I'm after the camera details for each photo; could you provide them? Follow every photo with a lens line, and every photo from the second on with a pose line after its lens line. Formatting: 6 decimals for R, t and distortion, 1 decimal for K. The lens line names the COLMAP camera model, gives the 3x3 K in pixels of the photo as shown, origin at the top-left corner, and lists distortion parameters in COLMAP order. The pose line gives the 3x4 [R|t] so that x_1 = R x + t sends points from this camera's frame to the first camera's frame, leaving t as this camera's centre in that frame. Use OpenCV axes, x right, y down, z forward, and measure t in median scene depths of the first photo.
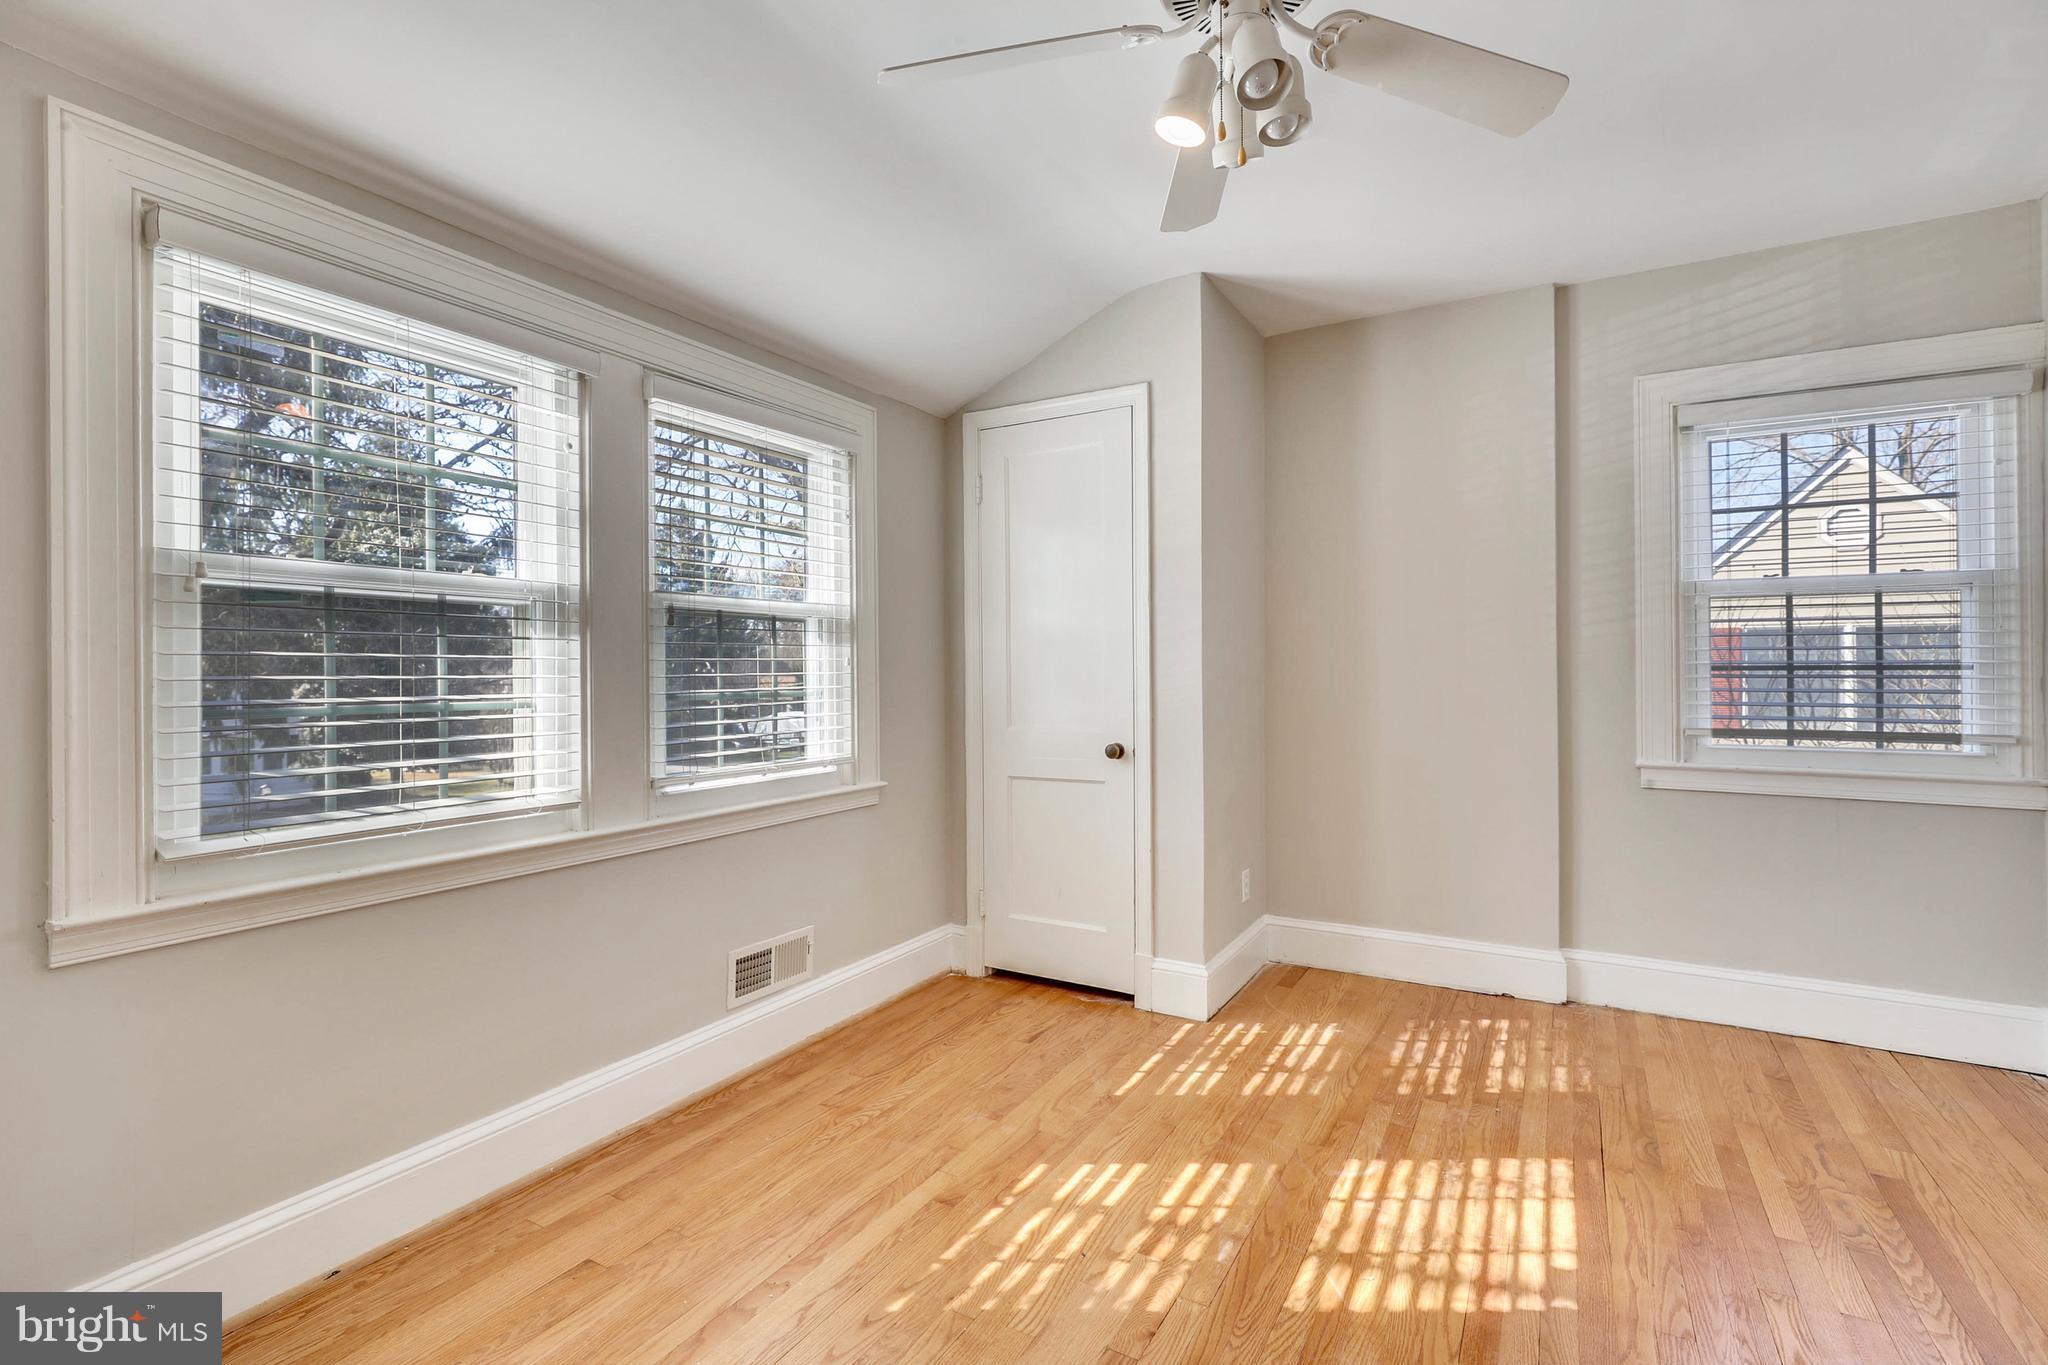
lens RADIAL K [[919.6, 0, 1026.6], [0, 919.6, 675.7], [0, 0, 1]] dist [0.000773, 0.000611]
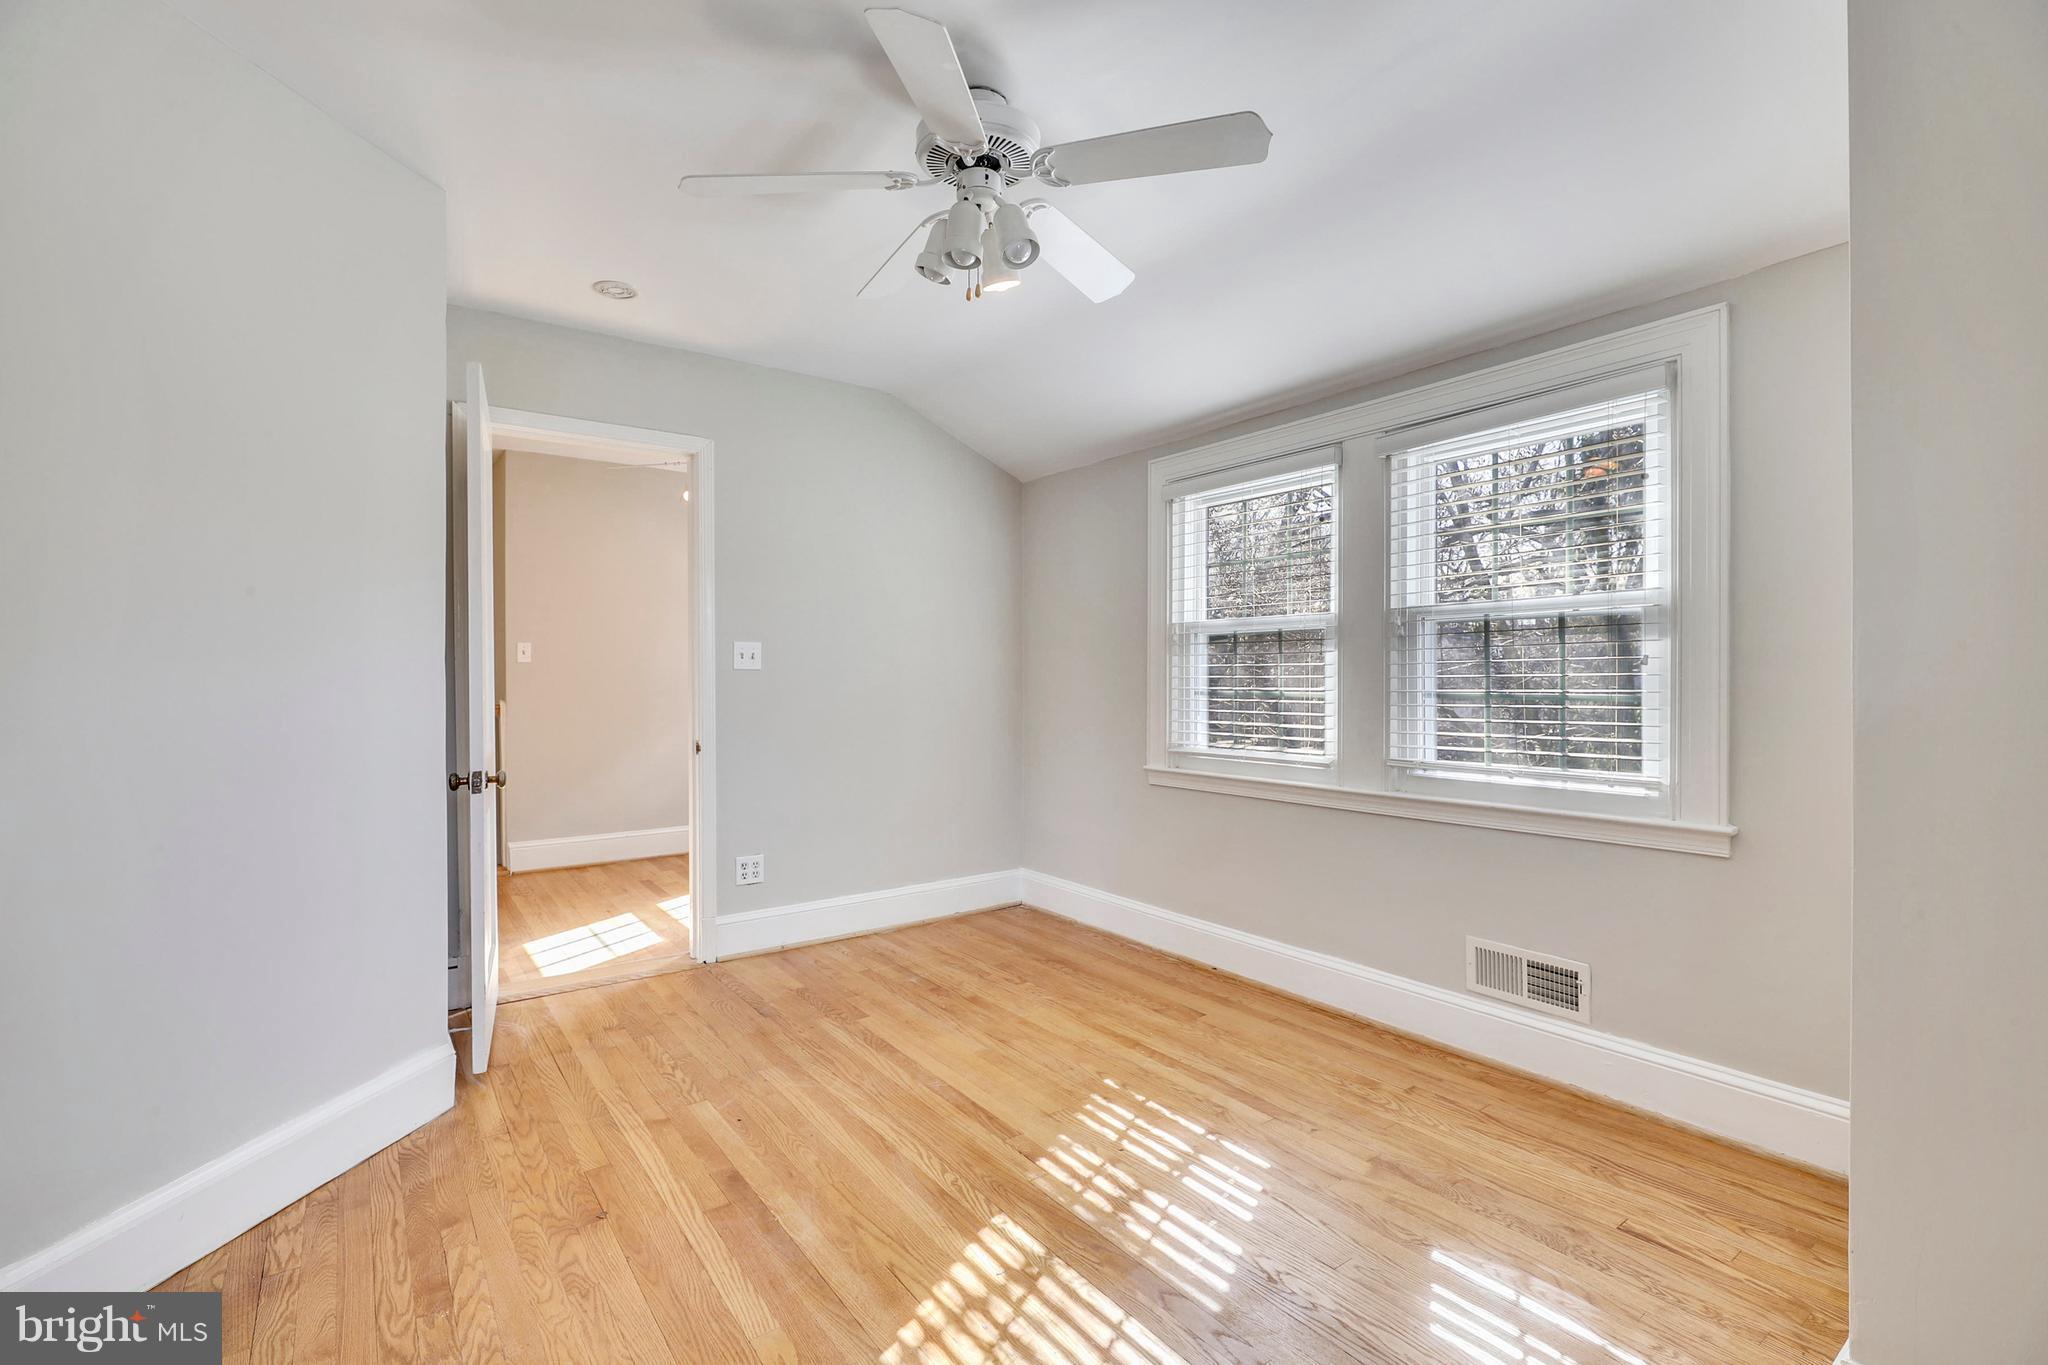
lens RADIAL K [[919.6, 0, 1026.6], [0, 919.6, 675.7], [0, 0, 1]] dist [0.000773, 0.000611]
pose [[-0.393737, 0.006931, -0.919197, 1.136457], [0.003215, 0.999976, 0.006163, -0.011807], [0.919217, -0.000529, -0.393750, 1.258668]]
